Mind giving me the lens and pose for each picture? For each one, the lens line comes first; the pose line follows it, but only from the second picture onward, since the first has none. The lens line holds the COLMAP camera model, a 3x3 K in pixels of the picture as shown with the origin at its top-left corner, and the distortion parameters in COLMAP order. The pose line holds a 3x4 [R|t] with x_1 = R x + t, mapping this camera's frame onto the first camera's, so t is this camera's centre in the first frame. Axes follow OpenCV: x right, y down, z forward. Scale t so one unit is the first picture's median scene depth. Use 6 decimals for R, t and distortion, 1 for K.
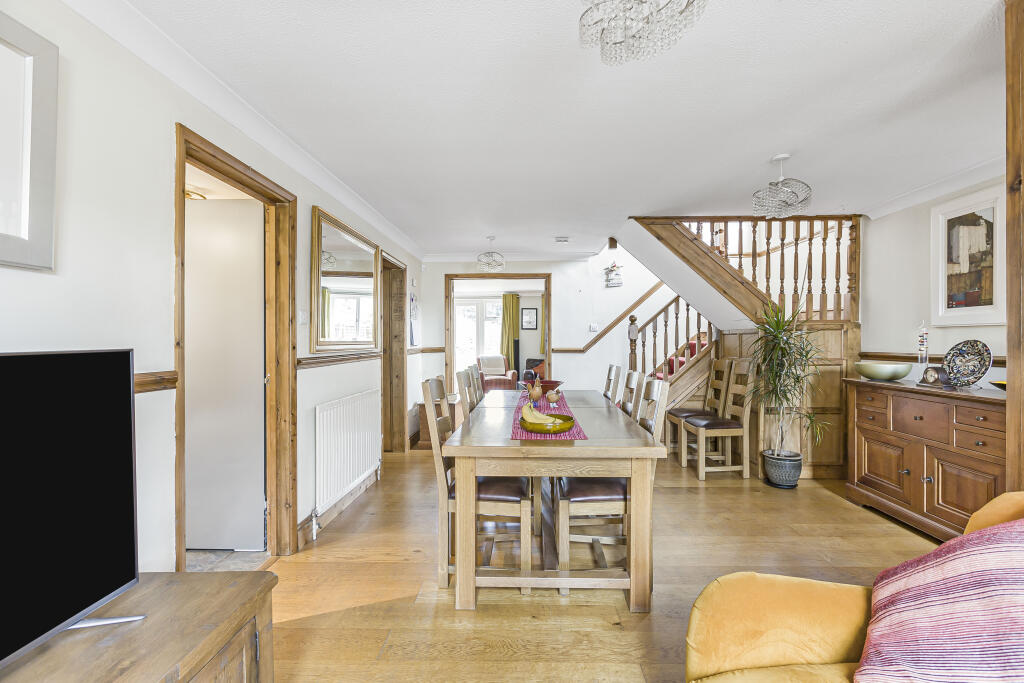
lens RADIAL K [[470.4, 0, 512.0], [0, 470.4, 341.5], [0, 0, 1]] dist [-0.000388, -0.000054]
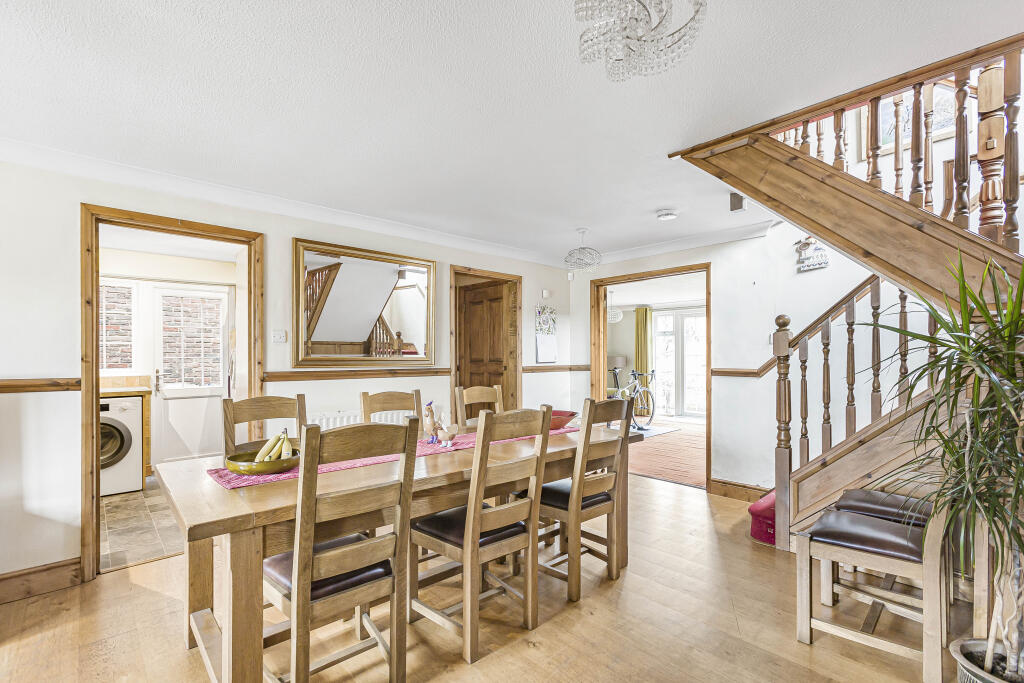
lens RADIAL K [[458.3, 0, 503.4], [0, 458.3, 352.8], [0, 0, 1]] dist [-0.001935, -0.000309]
pose [[0.697009, -0.001978, -0.717059, 0.424874], [-0.005206, 0.999956, -0.007819, -0.003215], [0.717043, 0.009183, 0.696968, 0.354352]]
